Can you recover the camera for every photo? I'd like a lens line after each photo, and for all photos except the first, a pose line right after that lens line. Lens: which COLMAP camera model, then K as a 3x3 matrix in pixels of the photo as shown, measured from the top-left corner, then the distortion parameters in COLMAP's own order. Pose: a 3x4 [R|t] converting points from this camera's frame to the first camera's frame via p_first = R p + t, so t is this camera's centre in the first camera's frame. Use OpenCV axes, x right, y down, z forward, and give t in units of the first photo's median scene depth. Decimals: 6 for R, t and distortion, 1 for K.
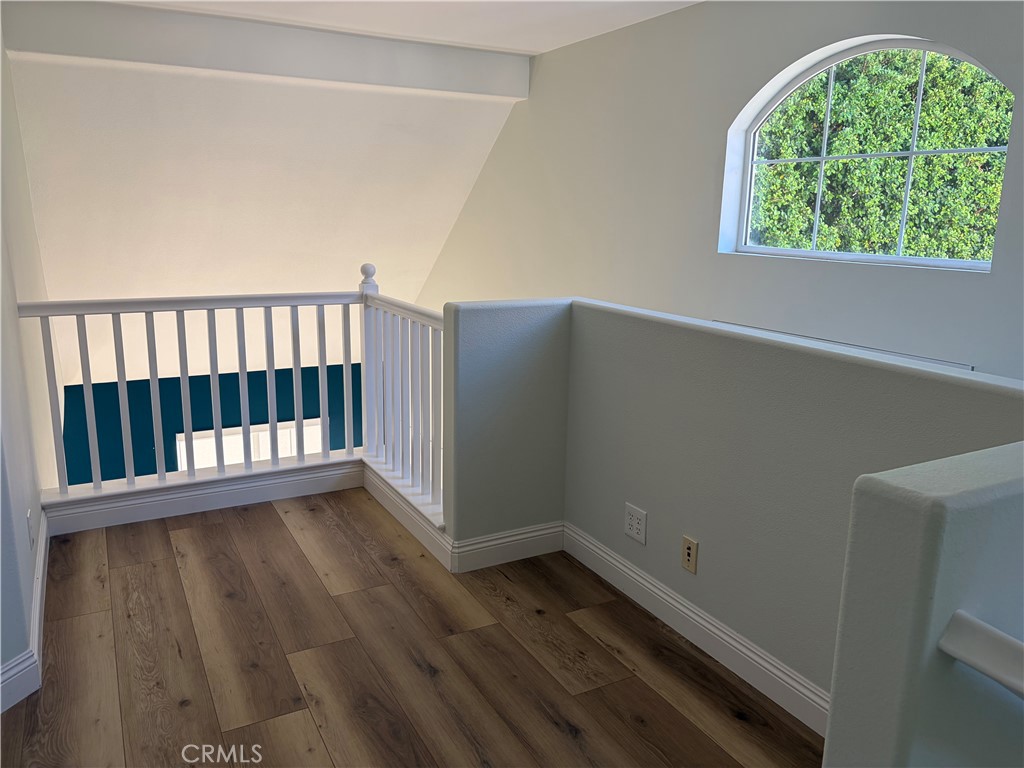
lens RADIAL K [[776.8, 0, 512.0], [0, 776.8, 384.0], [0, 0, 1]] dist [0.051774, -0.053089]
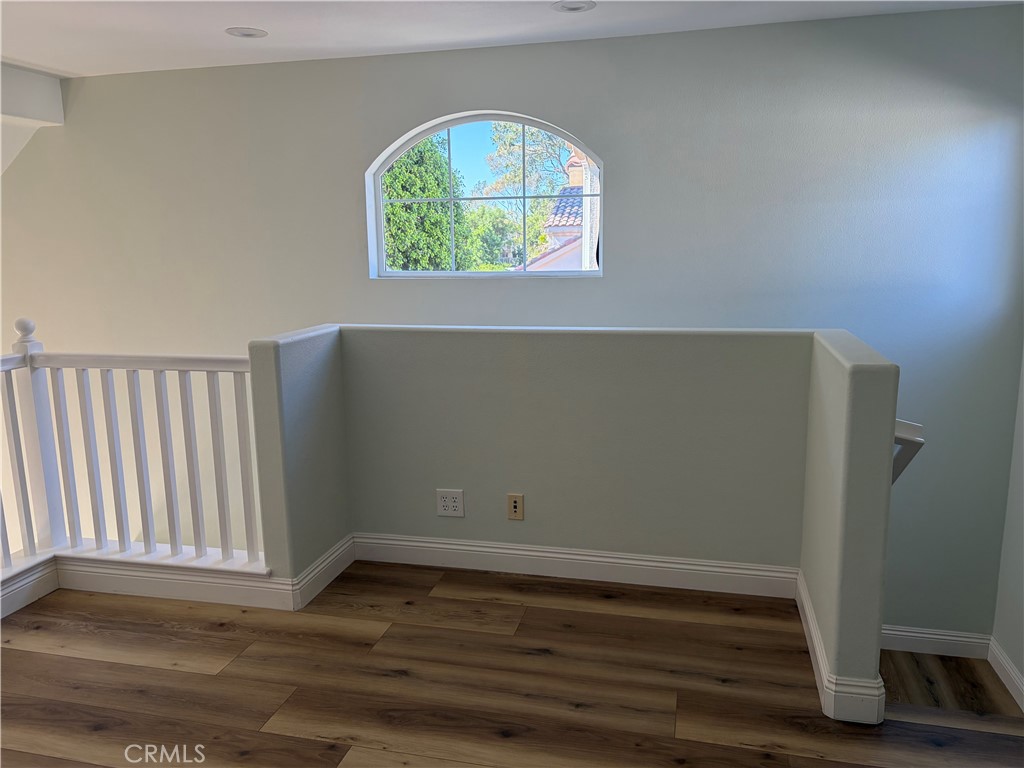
lens RADIAL K [[772.7, 0, 512.0], [0, 772.7, 384.0], [0, 0, 1]] dist [0.088239, -0.101778]
pose [[0.680176, -0.163752, 0.714525, -0.579294], [0.191364, 0.980596, 0.042565, -0.030934], [-0.707630, 0.107783, 0.698314, 0.085835]]
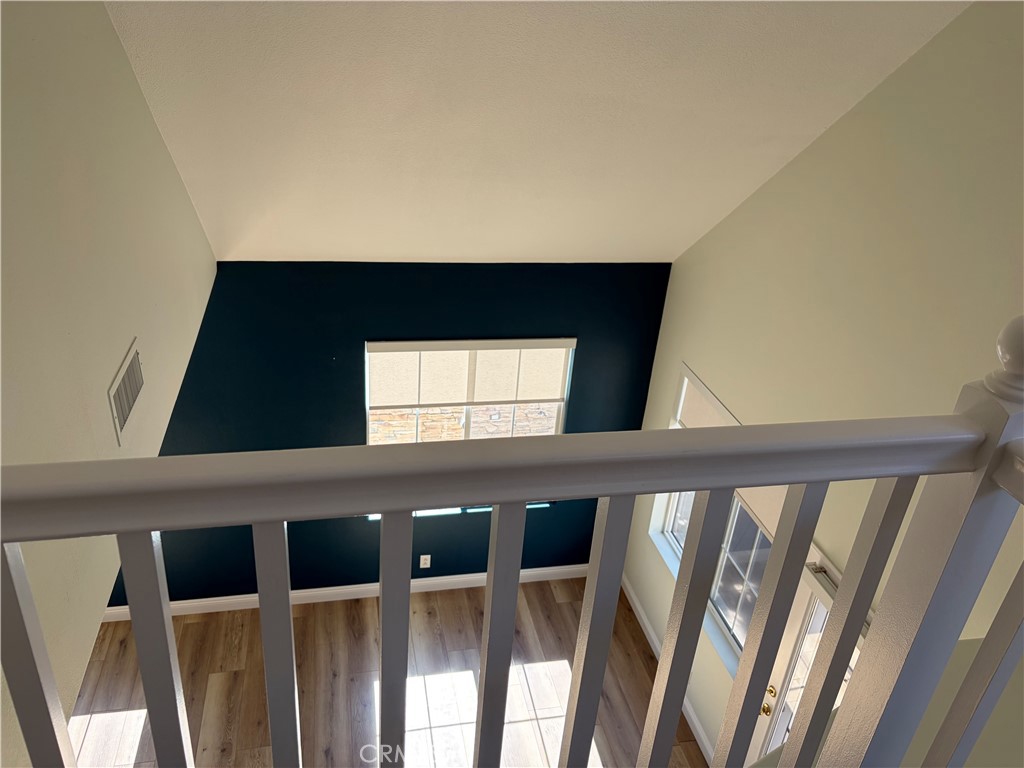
lens RADIAL K [[778.8, 0, 512.0], [0, 778.8, 384.0], [0, 0, 1]] dist [0.056442, -0.061418]
pose [[0.957431, 0.177876, -0.227348, -0.365907], [-0.116683, 0.958854, 0.258814, -0.232314], [0.264030, -0.221269, 0.938791, 0.979150]]
